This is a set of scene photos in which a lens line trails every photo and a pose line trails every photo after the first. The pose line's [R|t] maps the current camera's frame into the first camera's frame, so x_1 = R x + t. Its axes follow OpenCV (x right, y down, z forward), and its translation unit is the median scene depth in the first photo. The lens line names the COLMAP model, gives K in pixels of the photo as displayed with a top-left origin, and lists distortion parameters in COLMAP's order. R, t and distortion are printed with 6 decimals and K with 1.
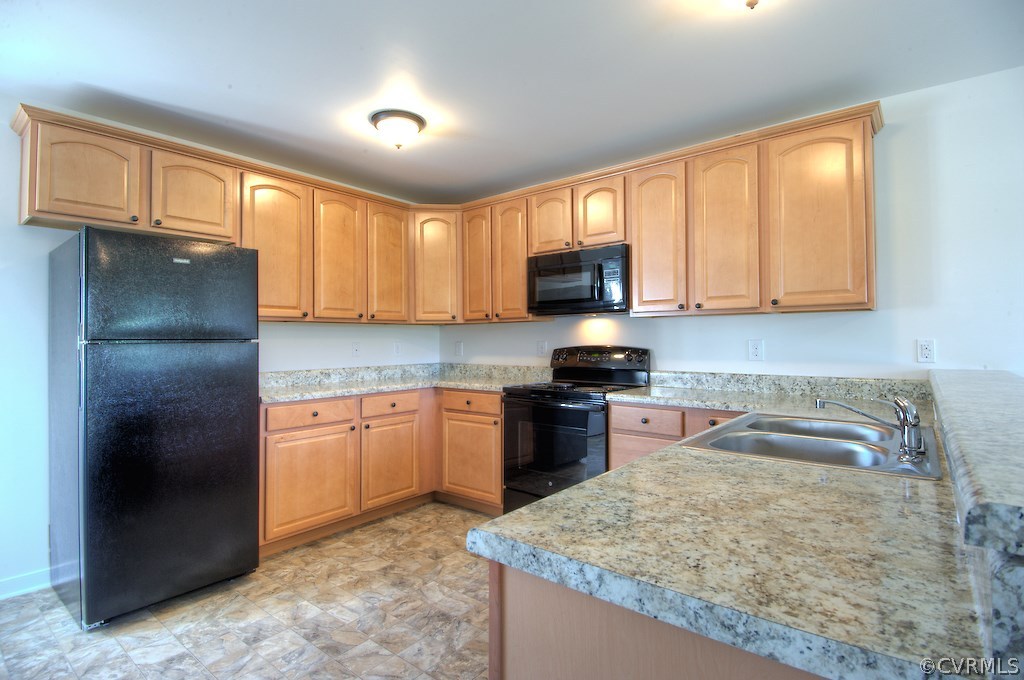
lens RADIAL K [[499.3, 0, 507.3], [0, 499.3, 328.6], [0, 0, 1]] dist [0.053311, -0.049255]
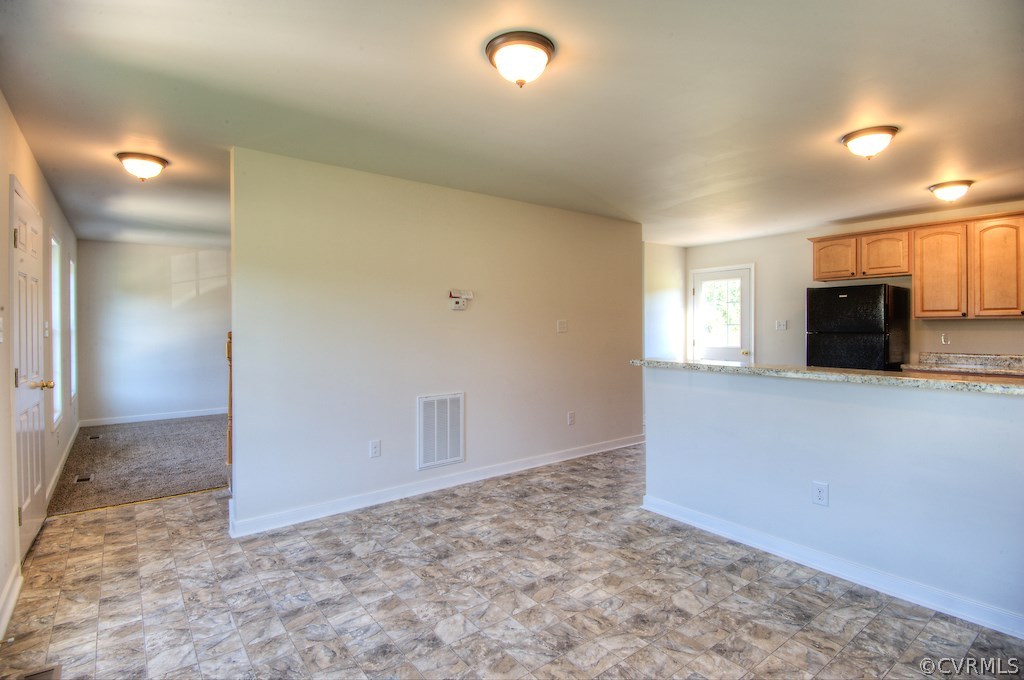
lens RADIAL K [[499.3, 0, 507.3], [0, 499.3, 328.6], [0, 0, 1]] dist [0.053311, -0.049255]
pose [[-0.233423, 0.013577, -0.972281, 1.301117], [0.029881, 0.999530, 0.006784, -0.036089], [0.971916, -0.027469, -0.233719, 0.069417]]
